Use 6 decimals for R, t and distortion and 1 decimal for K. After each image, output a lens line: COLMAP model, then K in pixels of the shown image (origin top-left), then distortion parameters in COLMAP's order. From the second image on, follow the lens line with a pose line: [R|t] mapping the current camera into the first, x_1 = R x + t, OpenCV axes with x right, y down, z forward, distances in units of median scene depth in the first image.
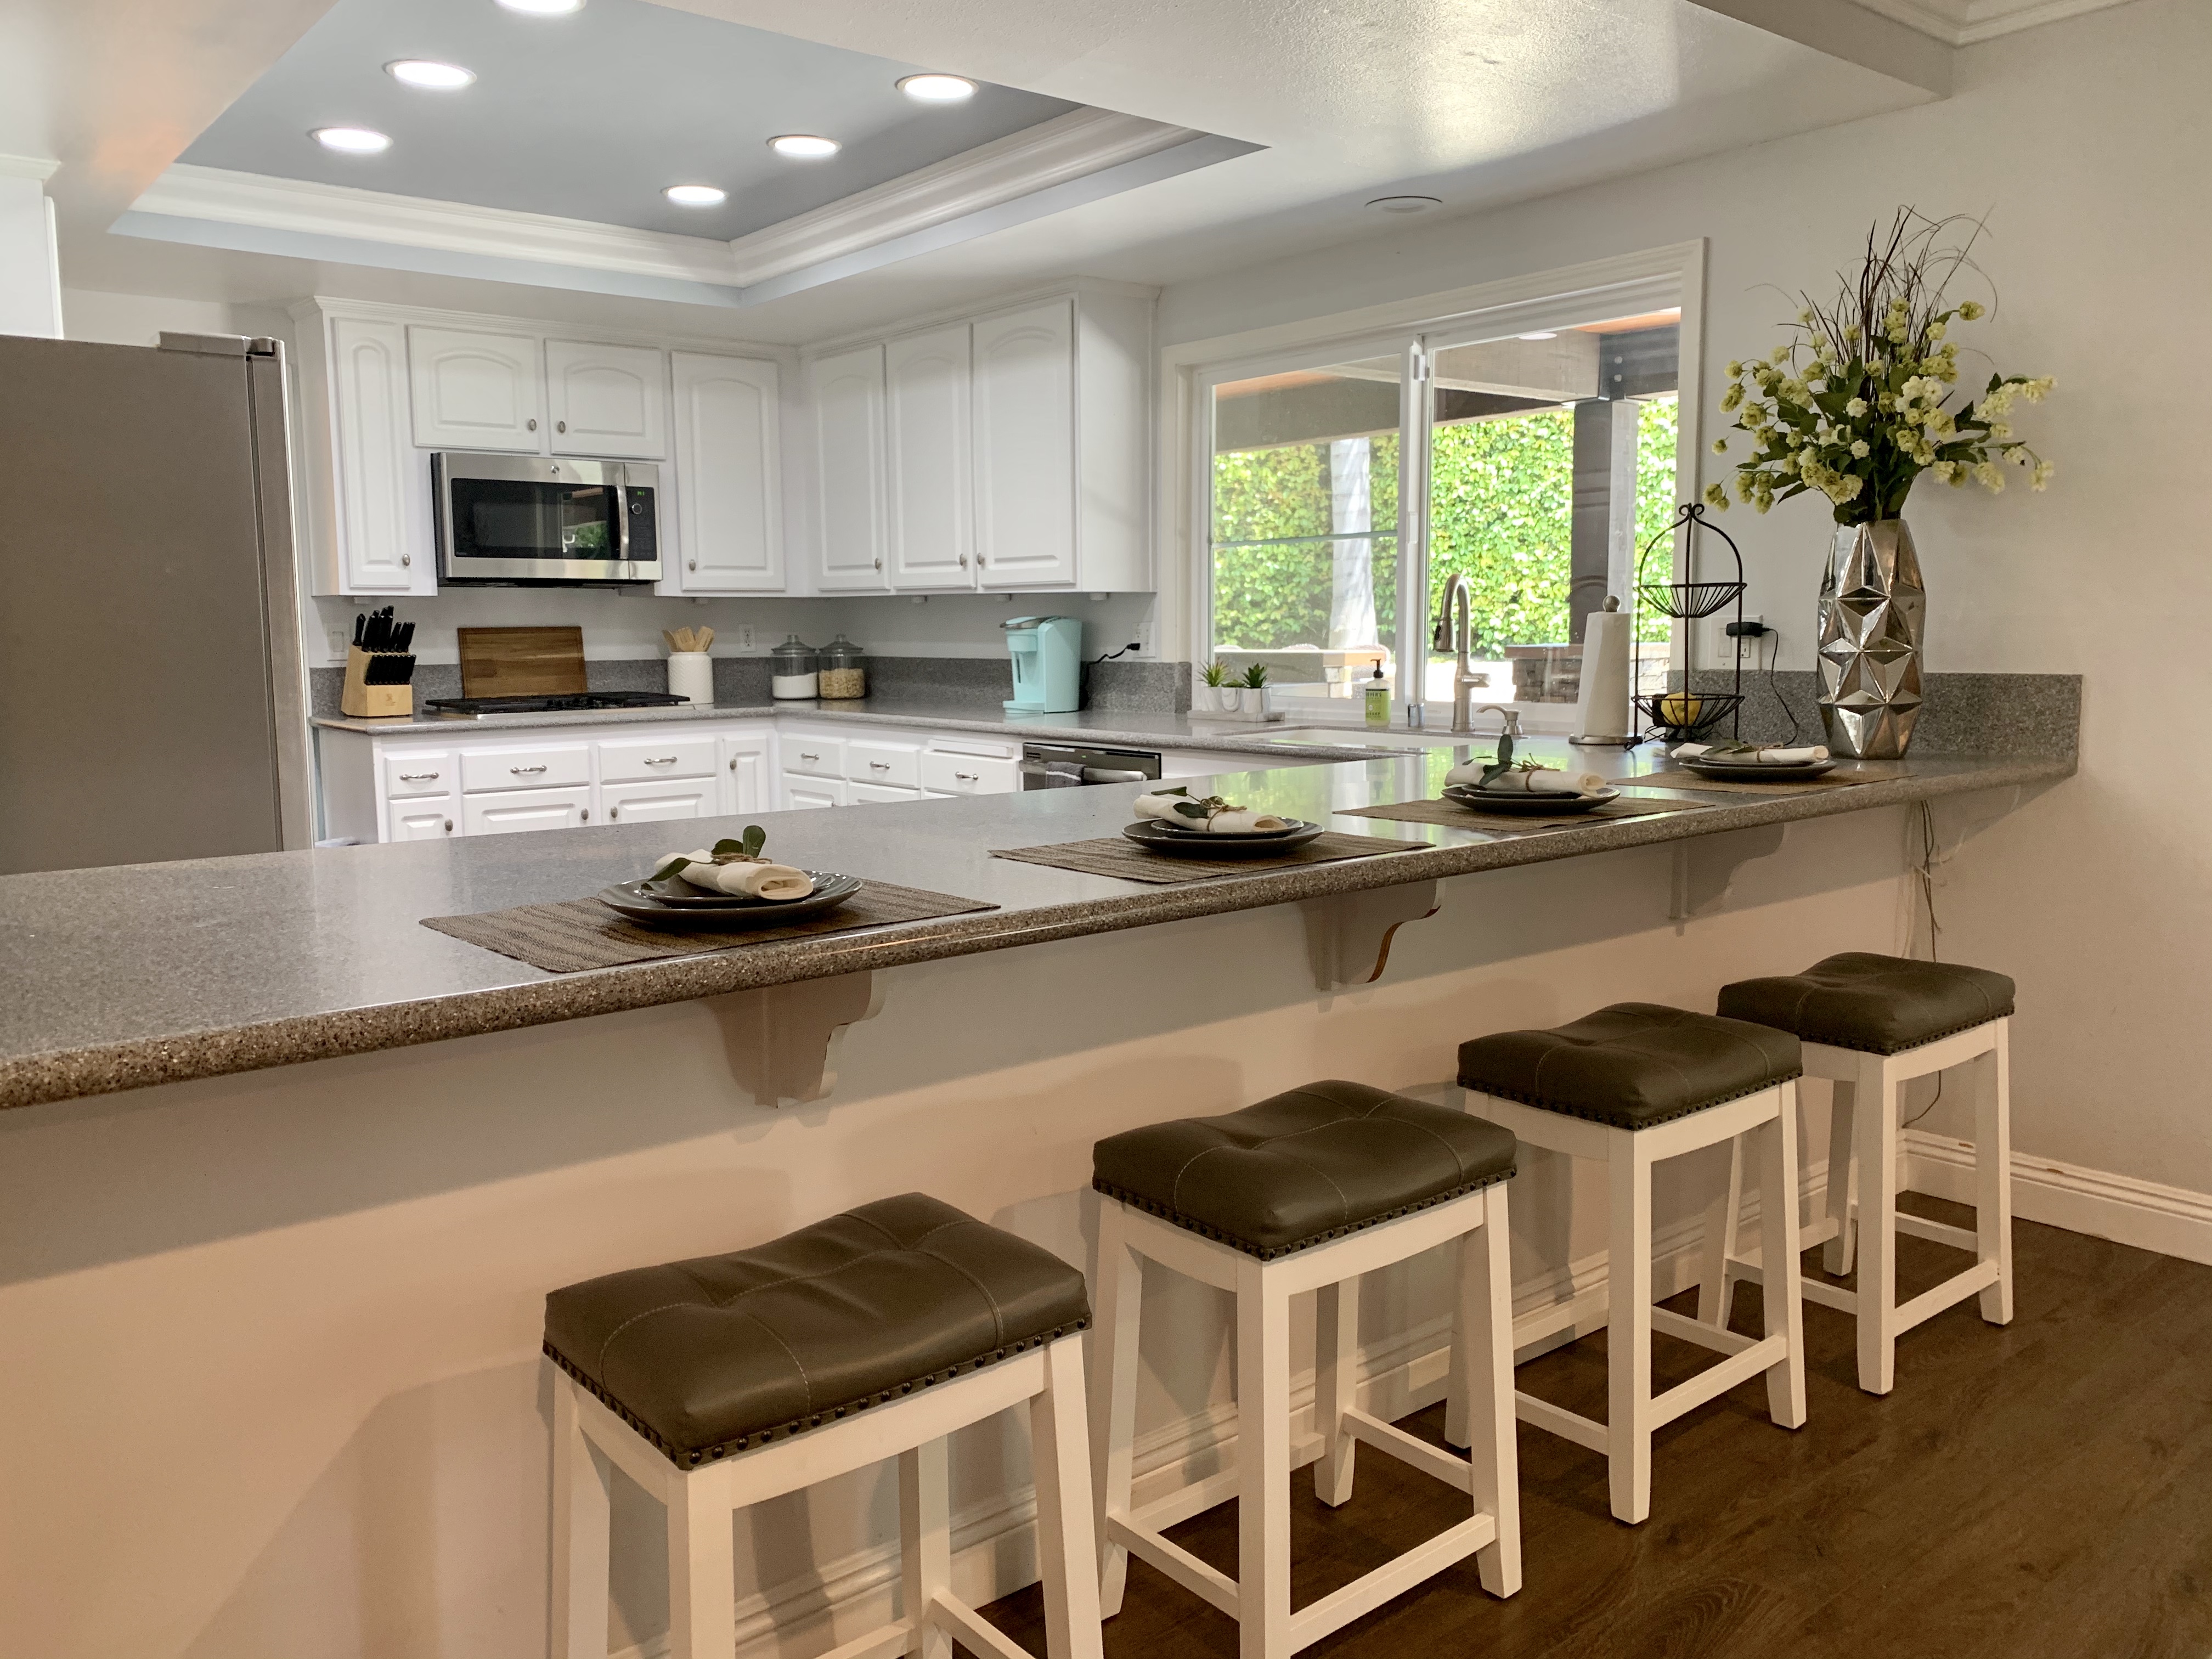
lens RADIAL K [[1708.3, 0, 1146.0], [0, 1708.3, 814.7], [0, 0, 1]] dist [0.043076, -0.042232]
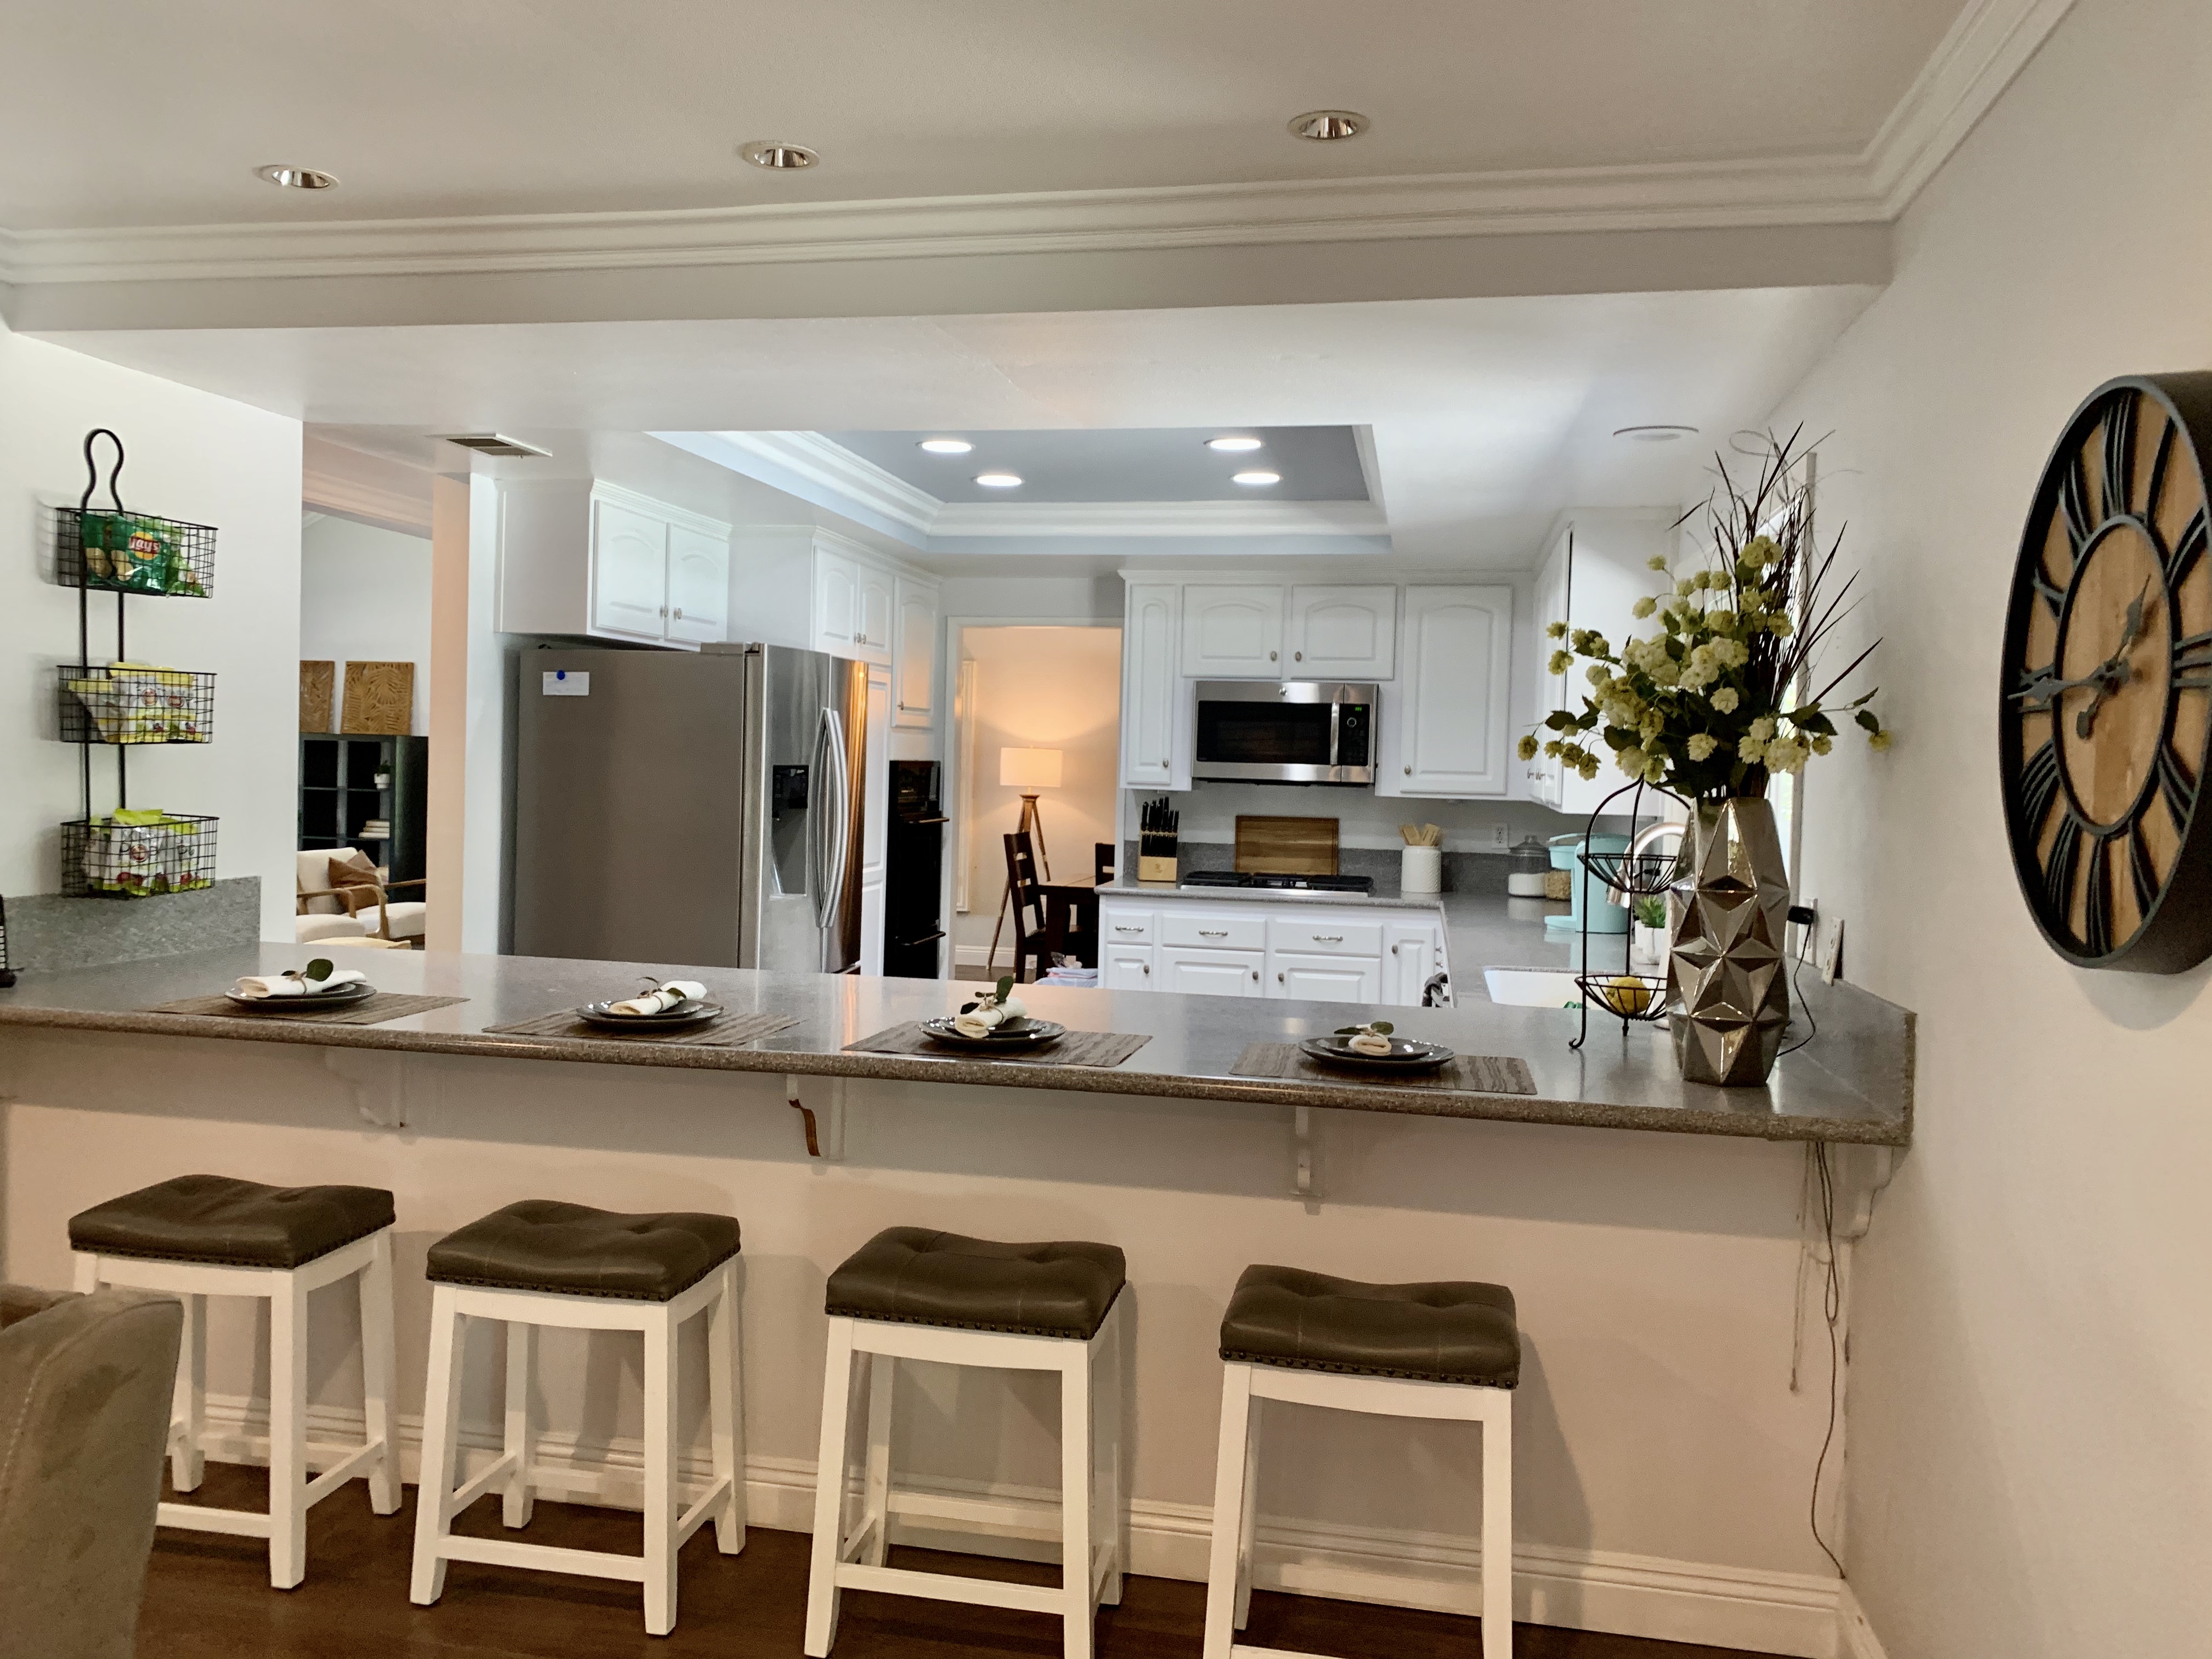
lens RADIAL K [[1708.3, 0, 1063.7], [0, 1708.3, 812.7], [0, 0, 1]] dist [0.043076, -0.042232]
pose [[0.622855, 0.051487, -0.780642, 0.679226], [-0.124080, 0.991703, -0.033593, -0.073958], [0.772435, 0.117785, 0.624076, 0.178287]]
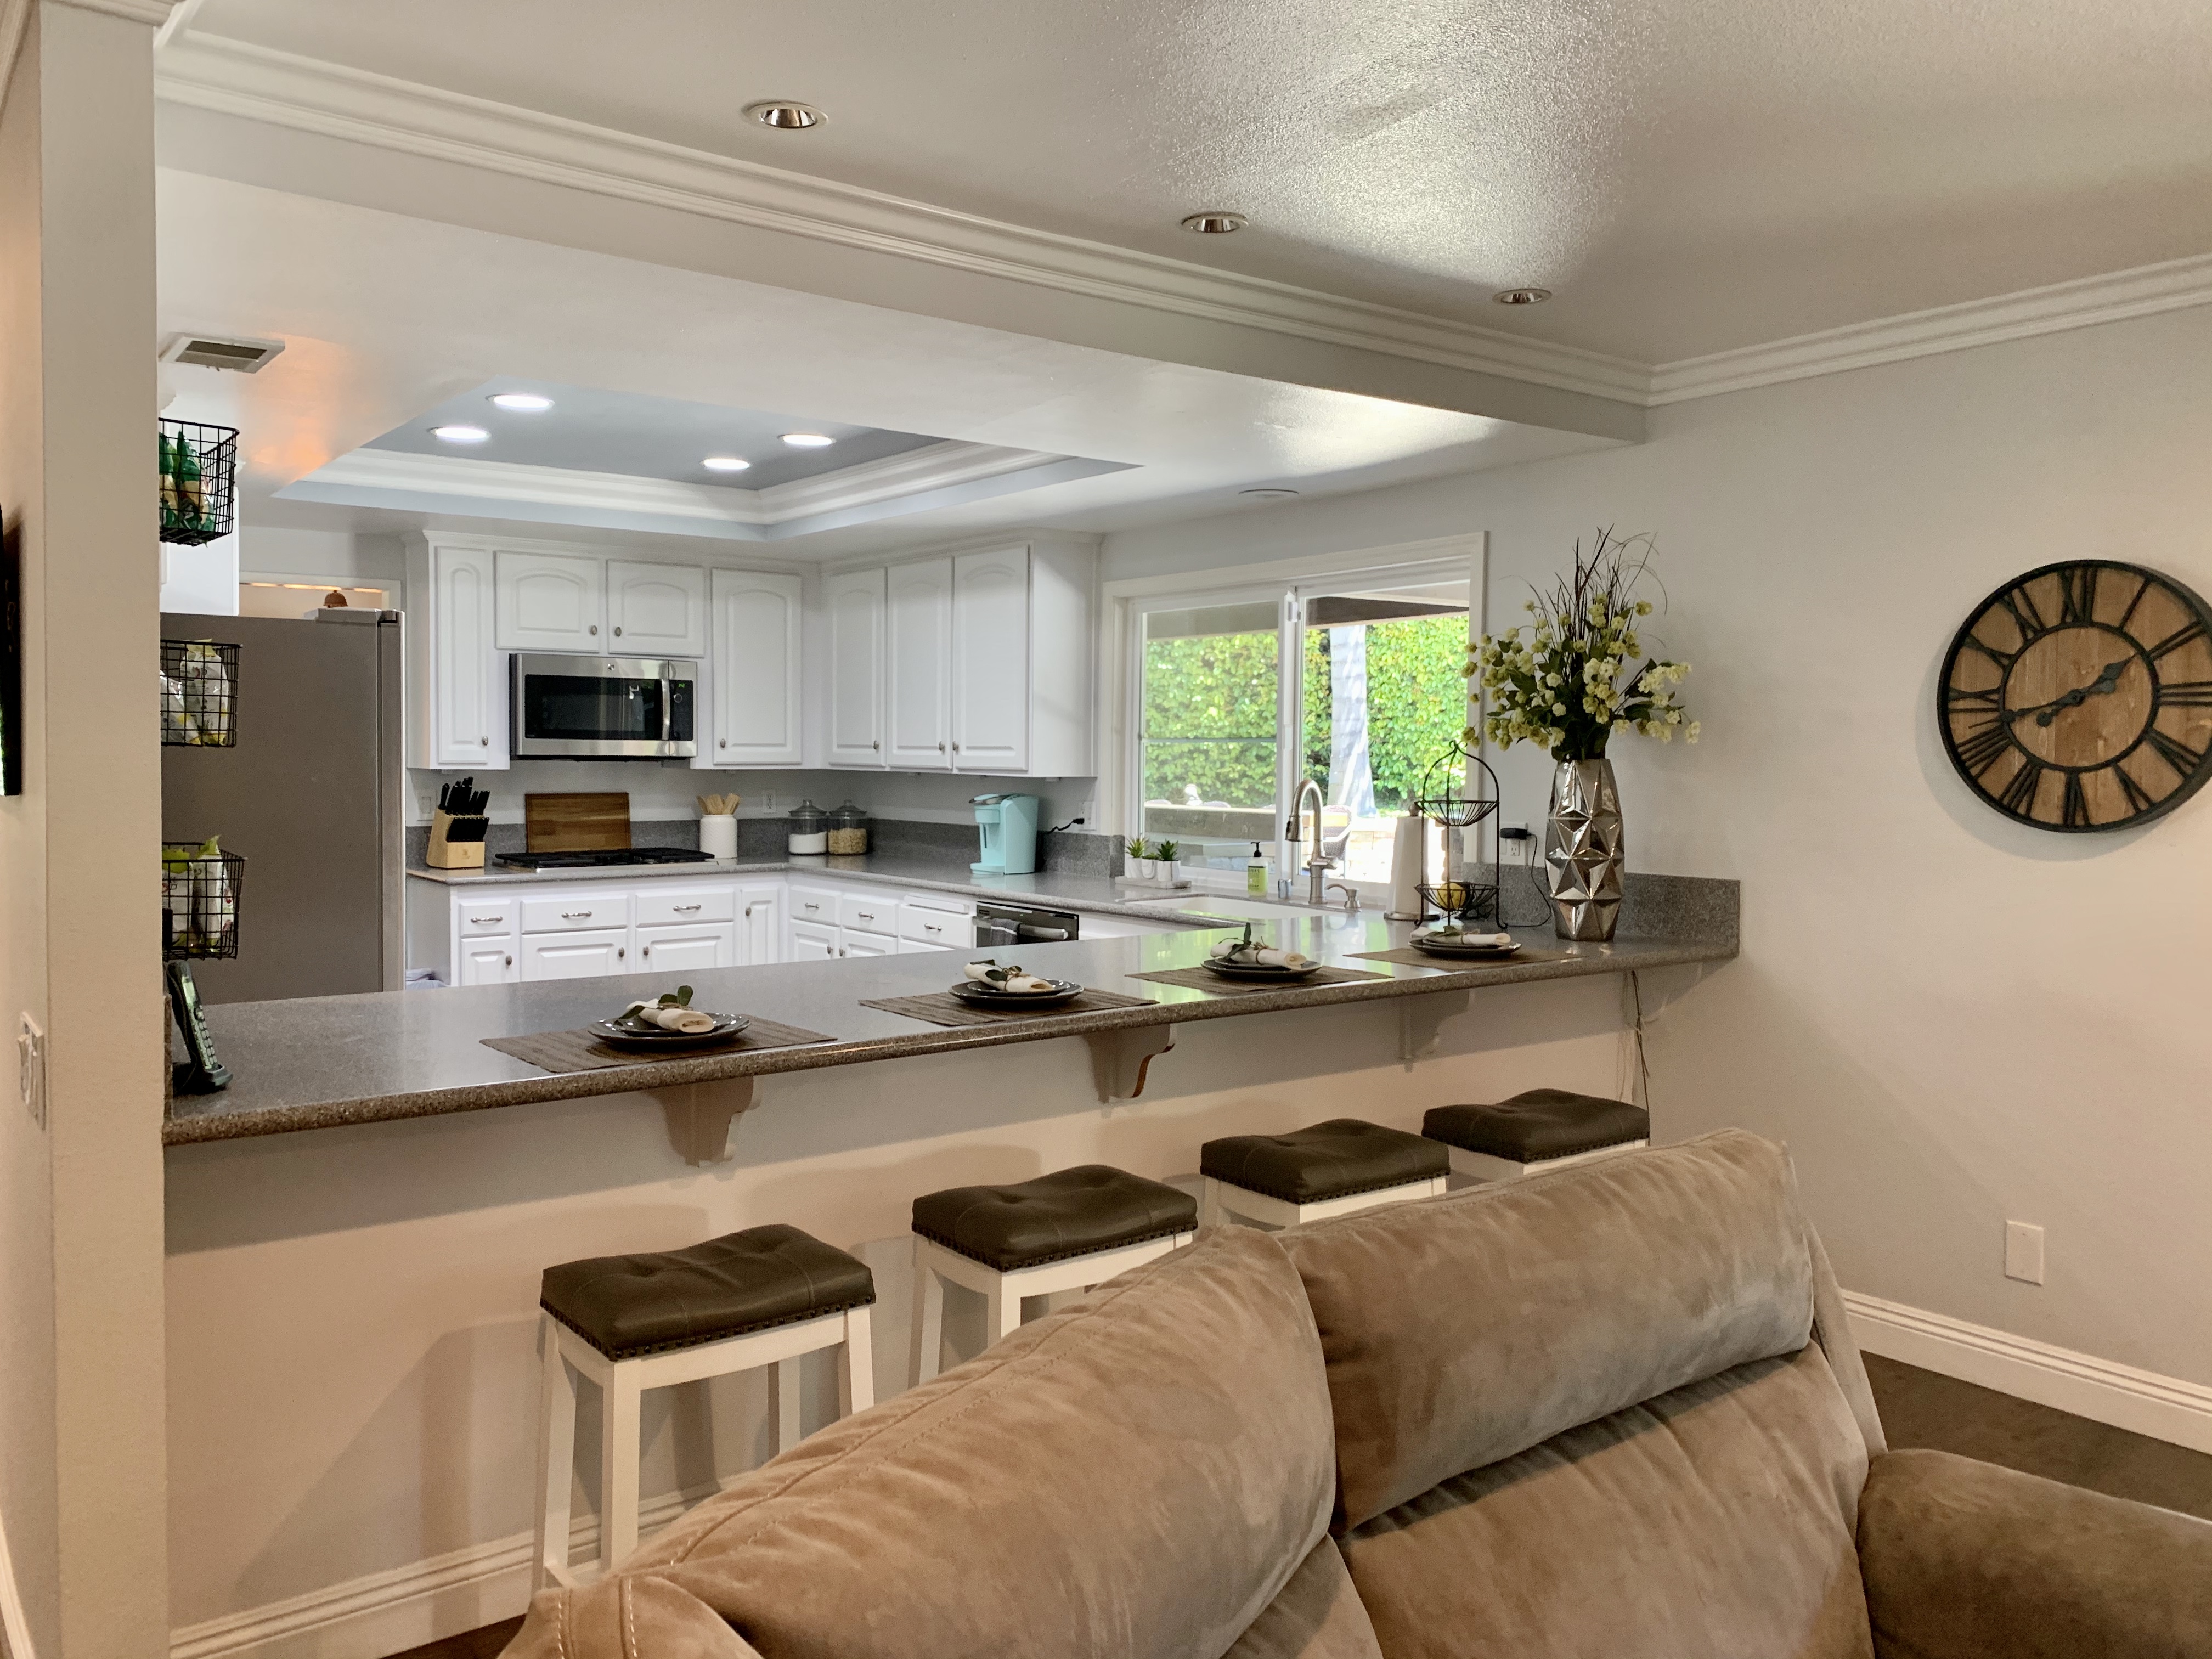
lens RADIAL K [[1708.3, 0, 1147.5], [0, 1708.3, 812.5], [0, 0, 1]] dist [0.043076, -0.042232]
pose [[0.999218, 0.018290, -0.035052, 0.105264], [-0.020964, 0.996771, -0.077513, -0.016257], [0.033521, 0.078188, 0.996375, -0.247391]]
